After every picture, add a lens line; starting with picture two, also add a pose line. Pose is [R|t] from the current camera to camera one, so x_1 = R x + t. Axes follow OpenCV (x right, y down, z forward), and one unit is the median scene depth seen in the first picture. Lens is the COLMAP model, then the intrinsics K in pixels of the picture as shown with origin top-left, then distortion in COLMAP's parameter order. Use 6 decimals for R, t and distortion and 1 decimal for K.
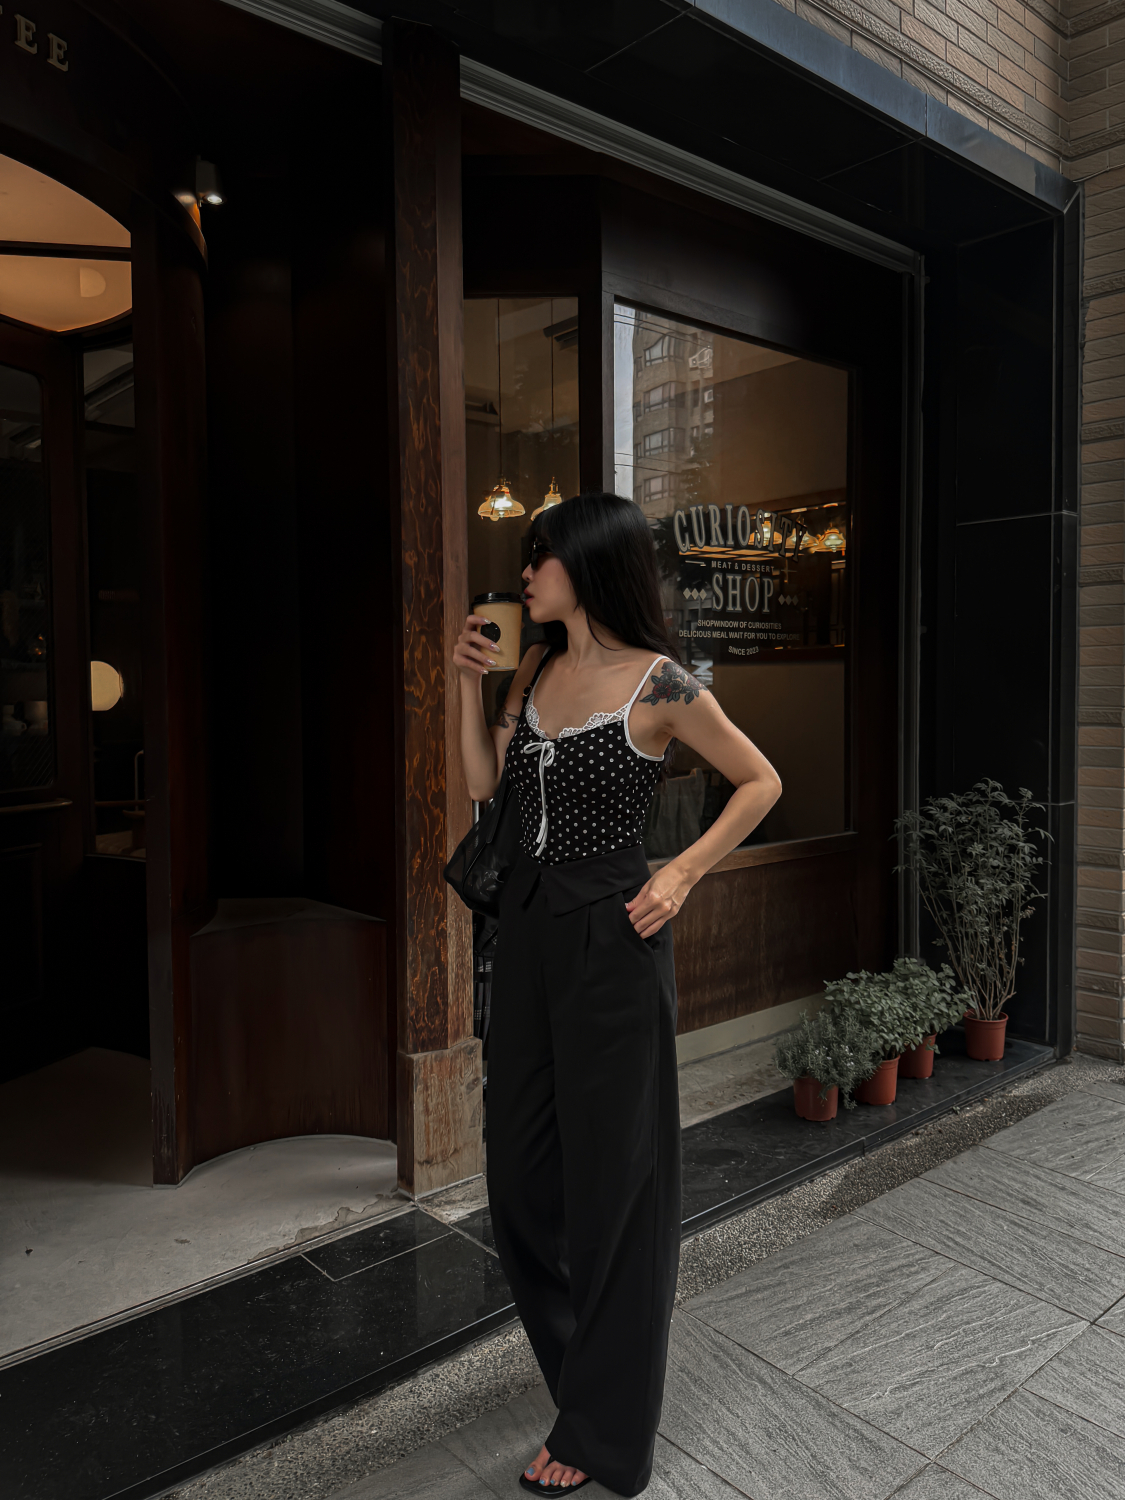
lens RADIAL K [[1113.4, 0, 567.9], [0, 1113.4, 724.4], [0, 0, 1]] dist [0.069451, -0.109534]
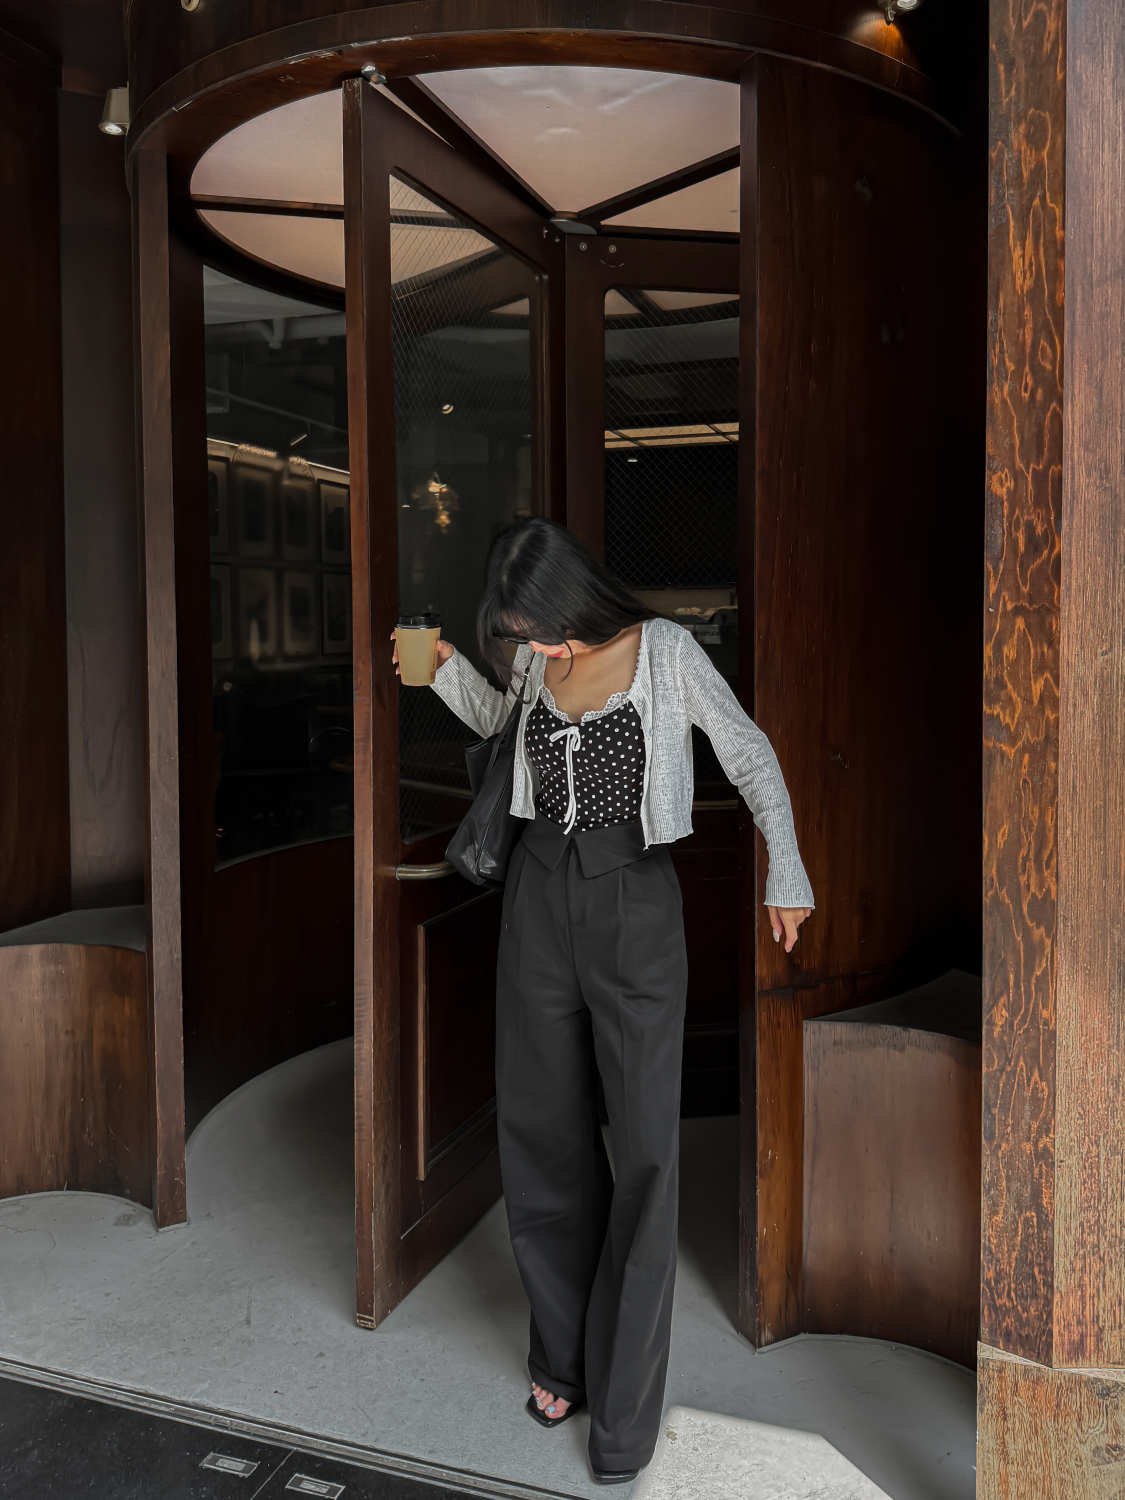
lens RADIAL K [[1194.6, 0, 564.0], [0, 1194.6, 646.8], [0, 0, 1]] dist [0.033225, -0.054685]
pose [[0.501161, 0.024648, -0.865003, 0.270723], [-0.036937, 0.999293, 0.007074, -0.058973], [0.864565, 0.028406, 0.501717, 0.480944]]
